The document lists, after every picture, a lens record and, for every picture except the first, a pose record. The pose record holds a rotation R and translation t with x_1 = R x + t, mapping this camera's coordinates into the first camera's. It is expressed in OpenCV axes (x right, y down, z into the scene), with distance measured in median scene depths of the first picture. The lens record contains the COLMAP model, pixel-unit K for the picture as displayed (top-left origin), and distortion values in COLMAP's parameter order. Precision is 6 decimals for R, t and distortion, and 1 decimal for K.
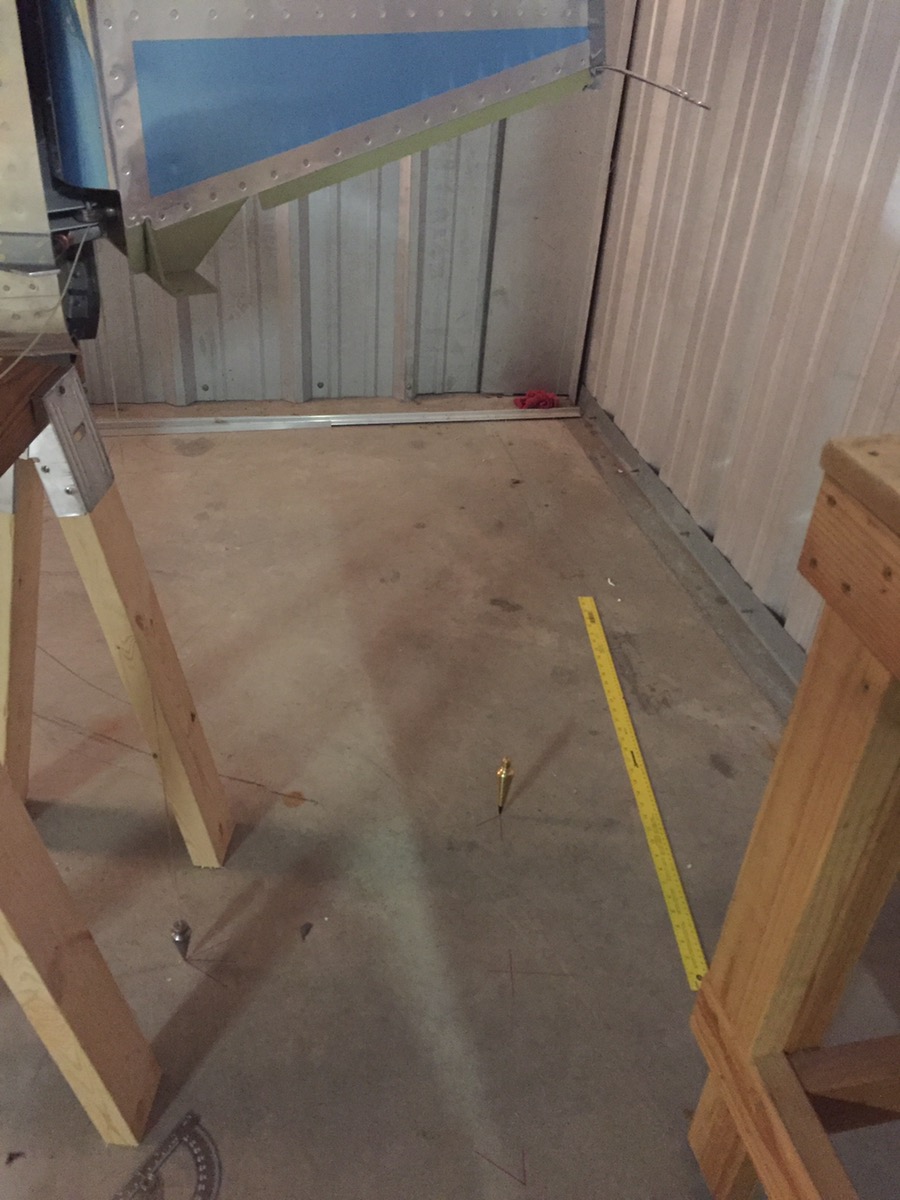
lens RADIAL K [[1049.1, 0, 452.3], [0, 1049.1, 600.1], [0, 0, 1]] dist [0.085526, -0.127017]
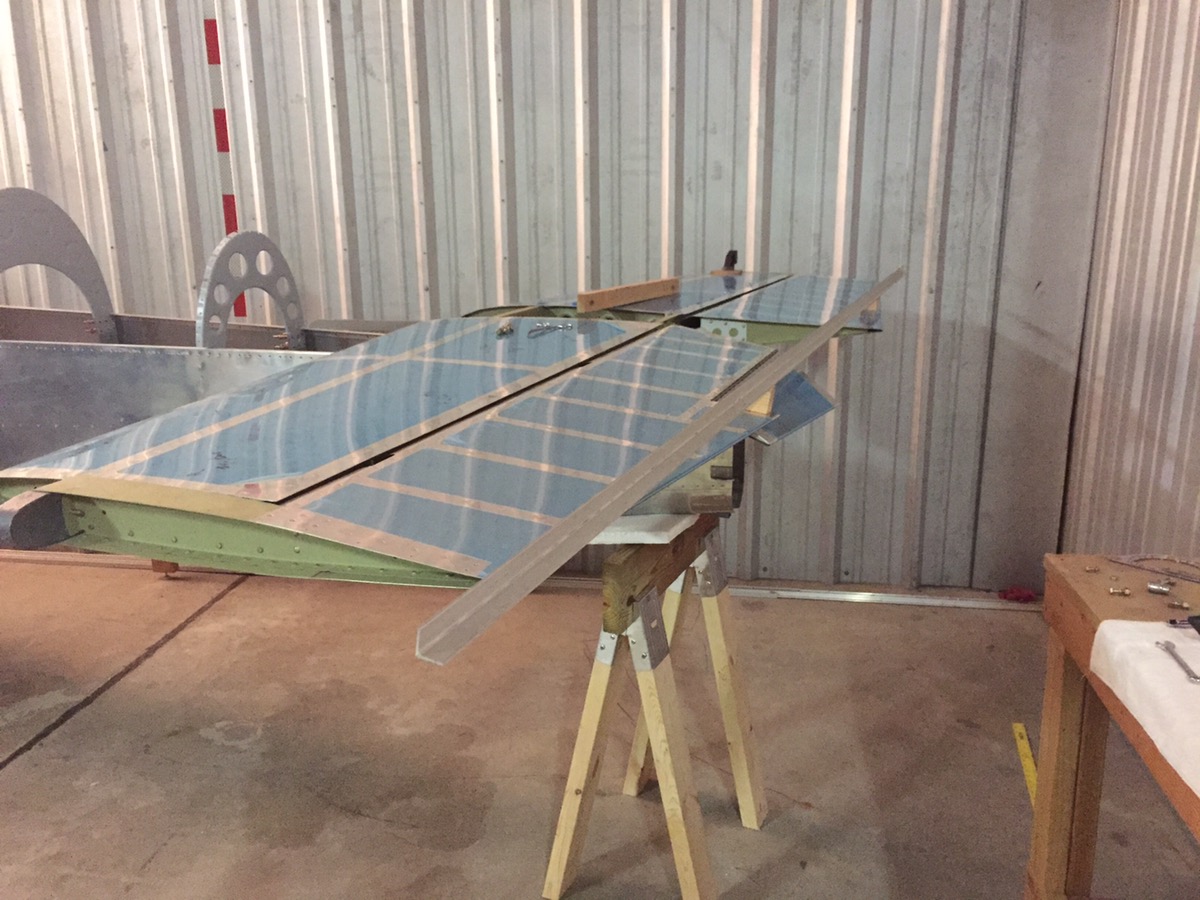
lens RADIAL K [[1049.1, 0, 601.7], [0, 1049.1, 461.9], [0, 0, 1]] dist [0.085526, -0.127017]
pose [[0.933317, 0.021121, -0.358432, 0.076413], [-0.140530, 0.940119, -0.310528, 0.150812], [0.330410, 0.340191, 0.880397, -0.424127]]
